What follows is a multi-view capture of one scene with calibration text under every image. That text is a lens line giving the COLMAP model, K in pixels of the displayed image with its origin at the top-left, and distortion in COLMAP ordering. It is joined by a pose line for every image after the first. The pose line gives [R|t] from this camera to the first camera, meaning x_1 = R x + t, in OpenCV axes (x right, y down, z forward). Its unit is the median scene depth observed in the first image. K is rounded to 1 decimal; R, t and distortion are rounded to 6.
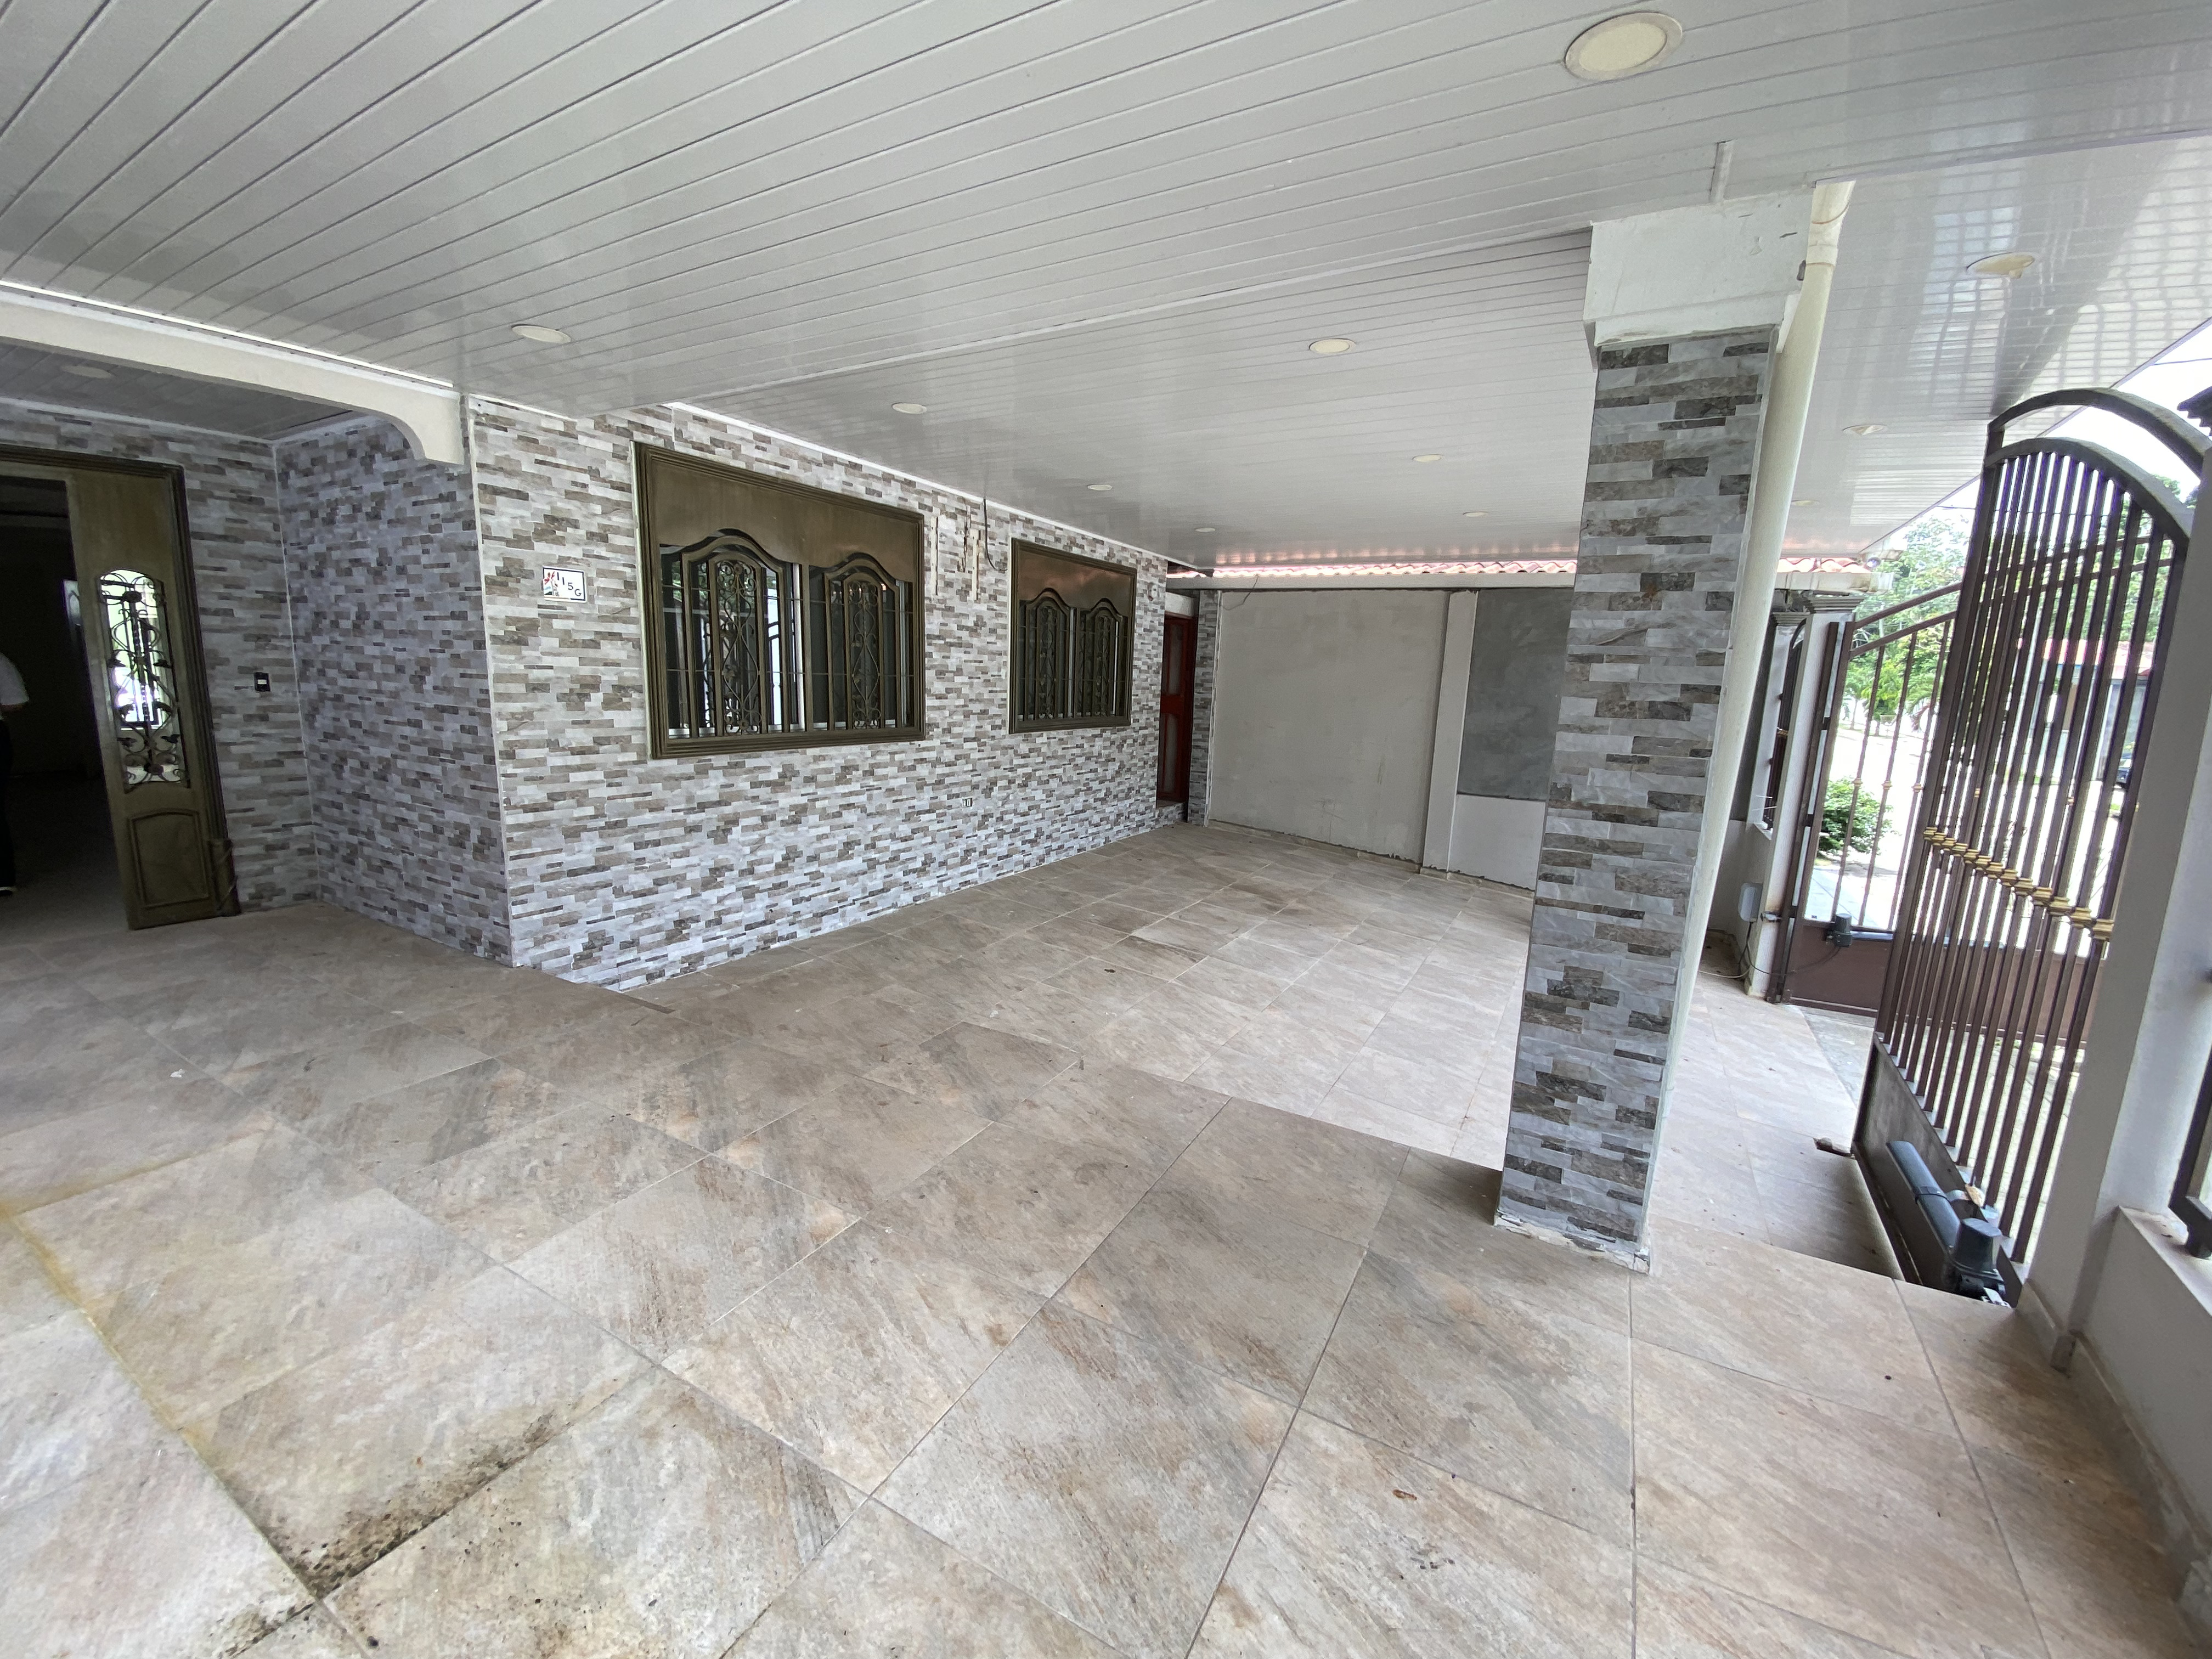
lens RADIAL K [[895.8, 0, 1094.1], [0, 895.8, 832.1], [0, 0, 1]] dist [0.012679, -0.014229]
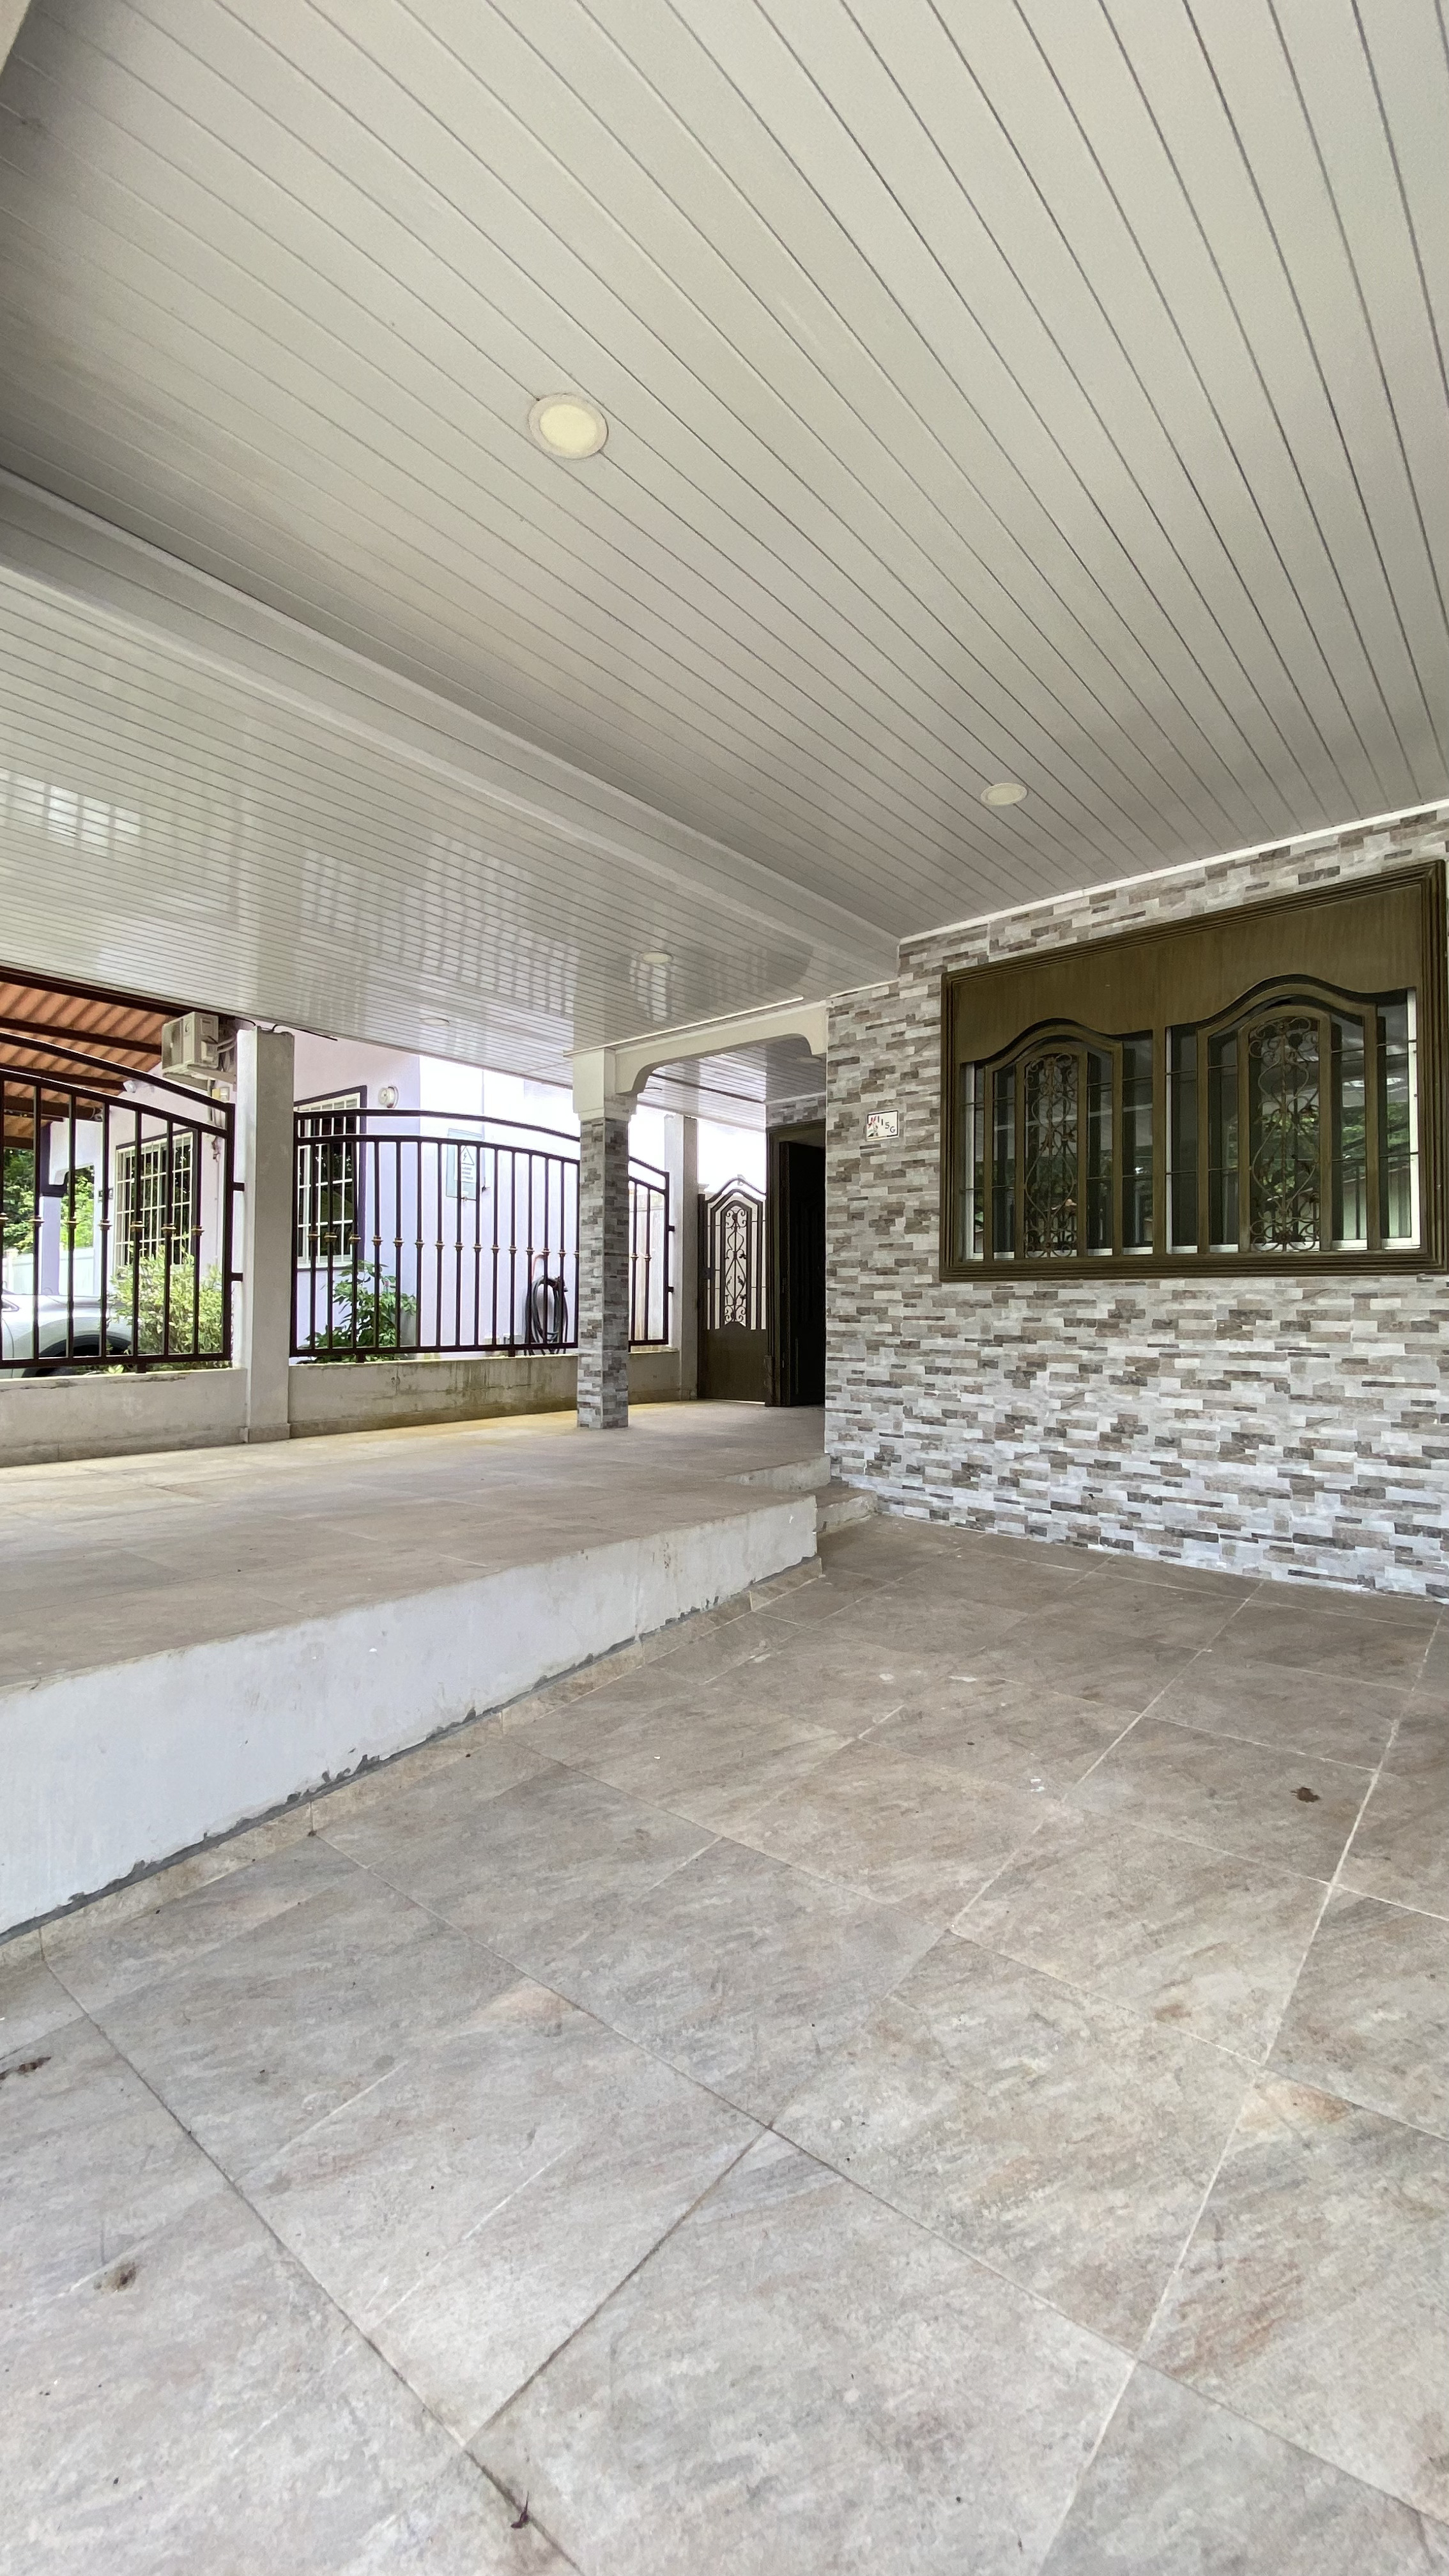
lens RADIAL K [[1044.1, 0, 715.2], [0, 1044.1, 1286.6], [0, 0, 1]] dist [0.035394, -0.010199]
pose [[-0.189385, -0.059227, -0.980115, 0.651790], [-0.186111, 0.982250, -0.023394, -0.004610], [0.964104, 0.177980, -0.197046, 0.975709]]
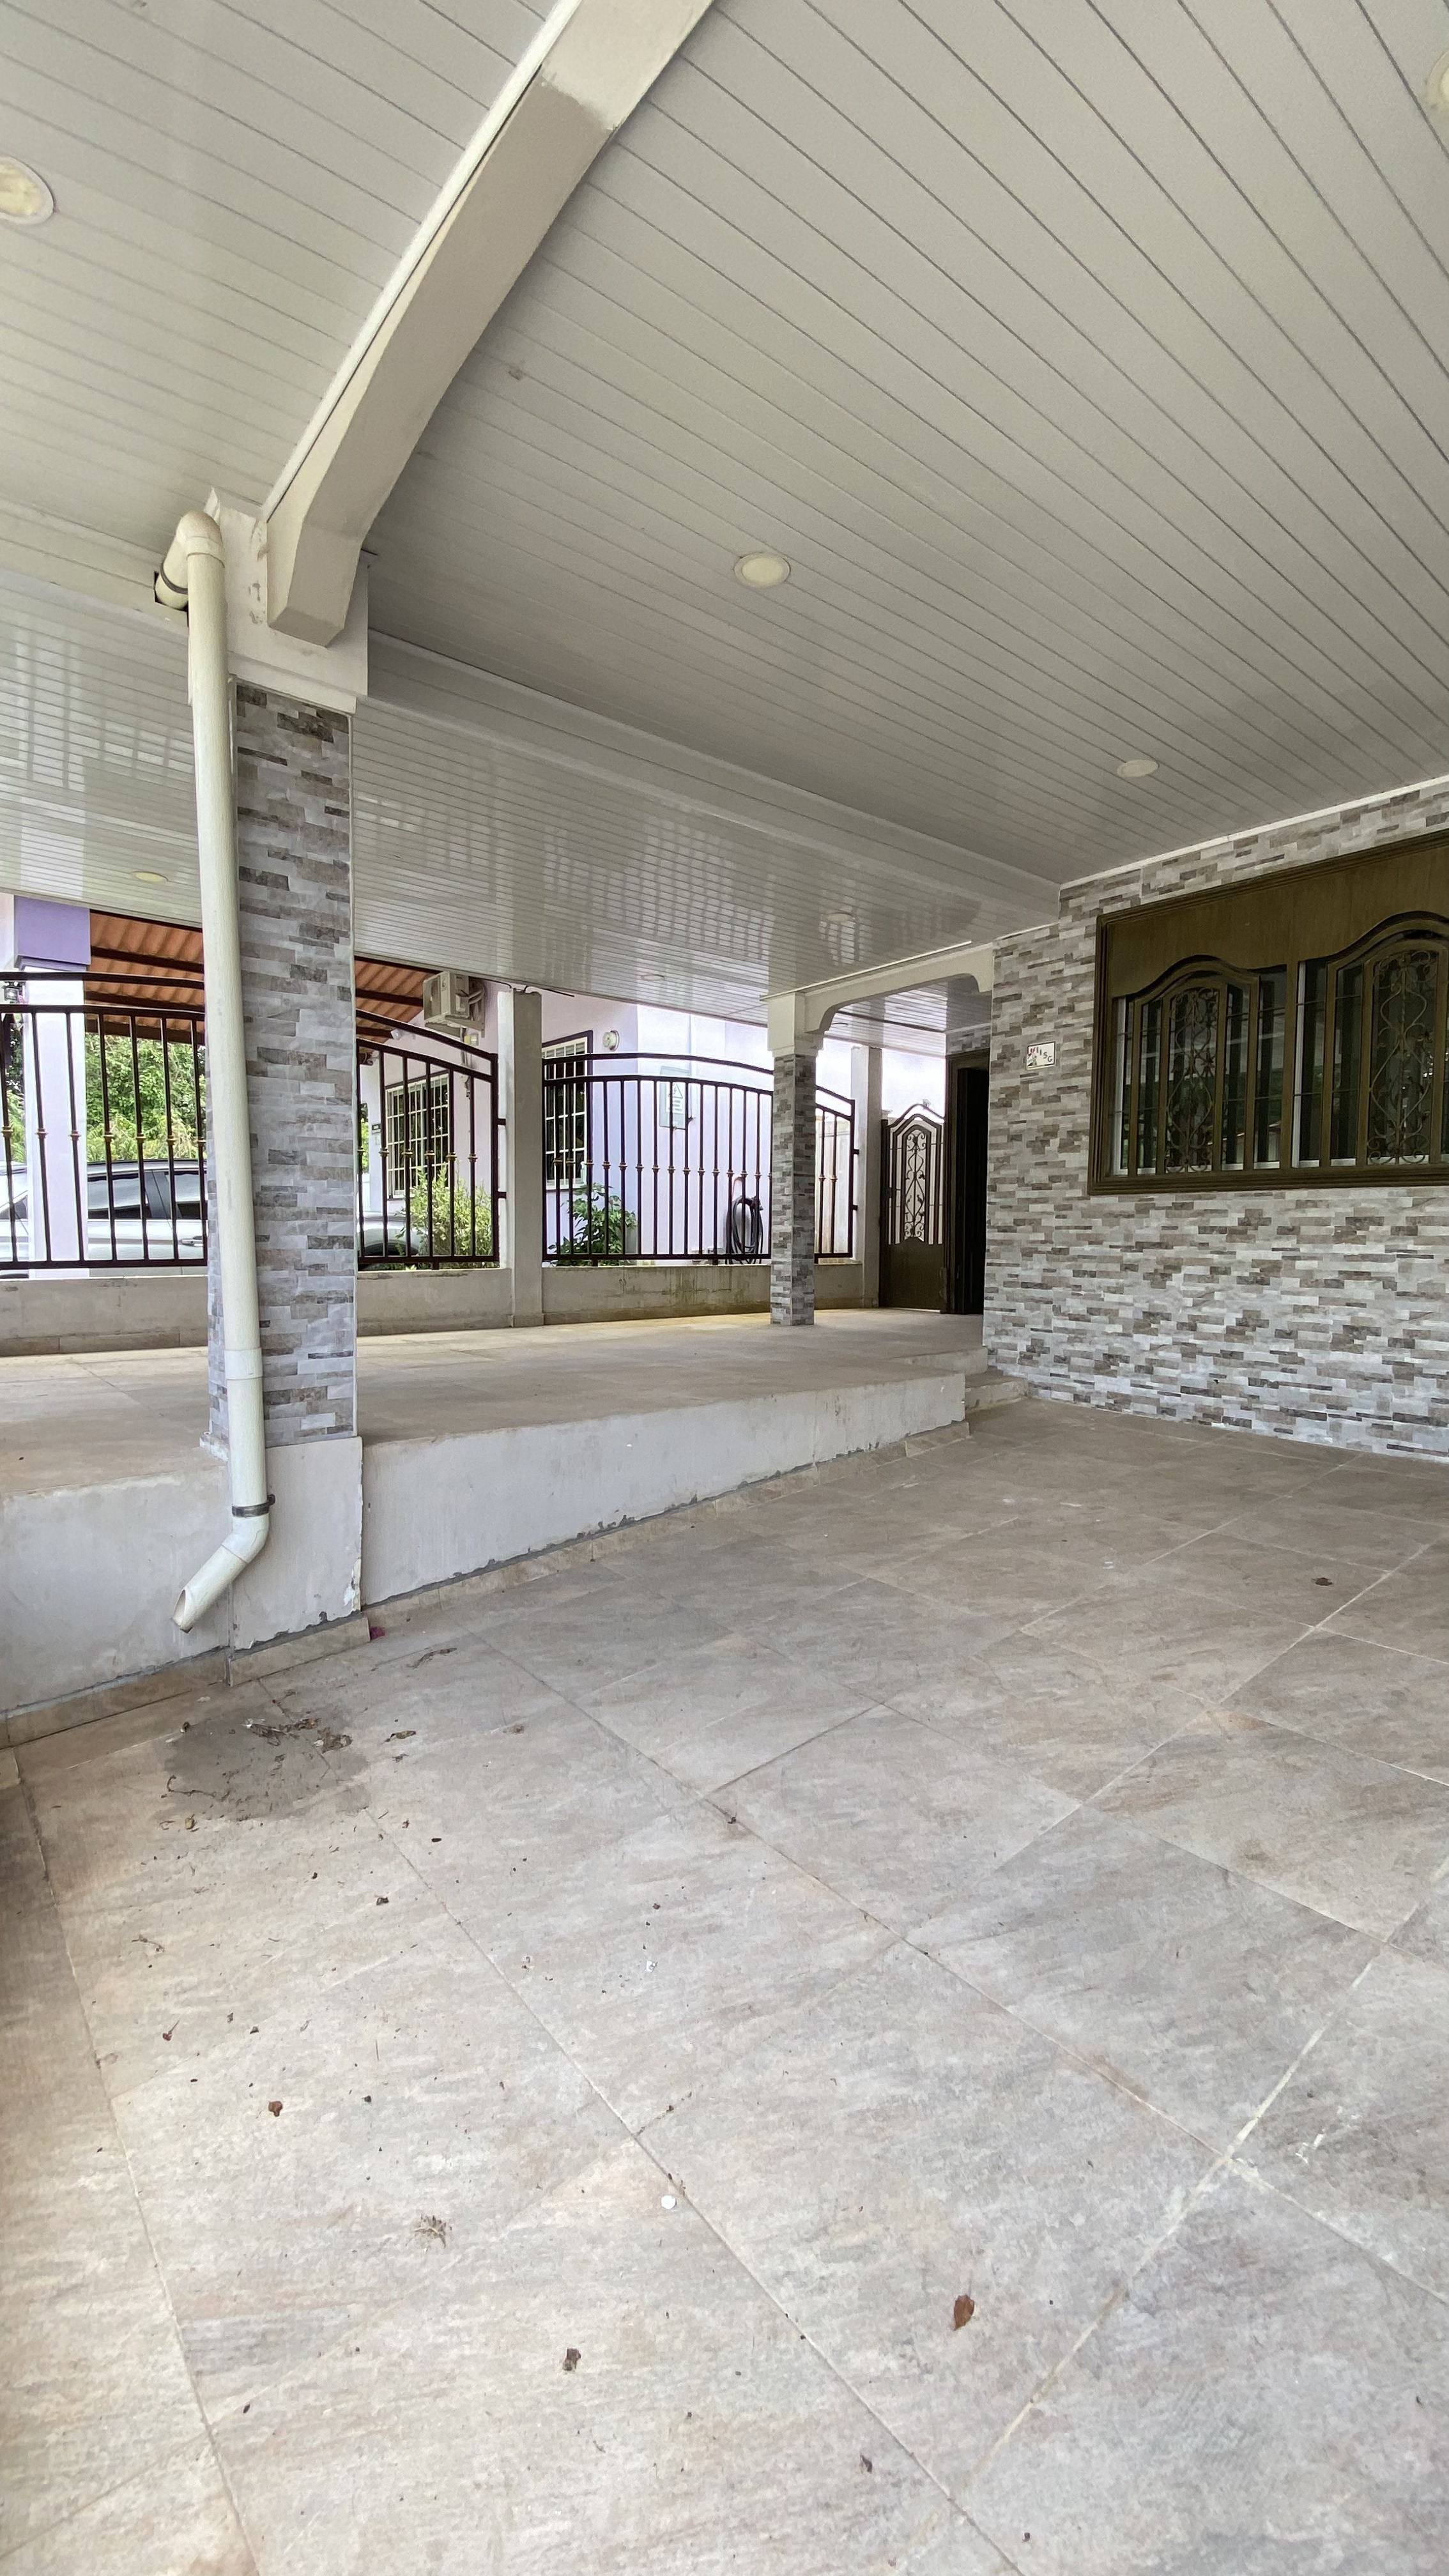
lens RADIAL K [[1044.1, 0, 724.1], [0, 1044.1, 1288.3], [0, 0, 1]] dist [0.035394, -0.010199]
pose [[-0.361687, 0.009742, -0.932249, 0.854731], [-0.185520, 0.979196, 0.082209, 0.007192], [0.913655, 0.202685, -0.352355, 1.053717]]
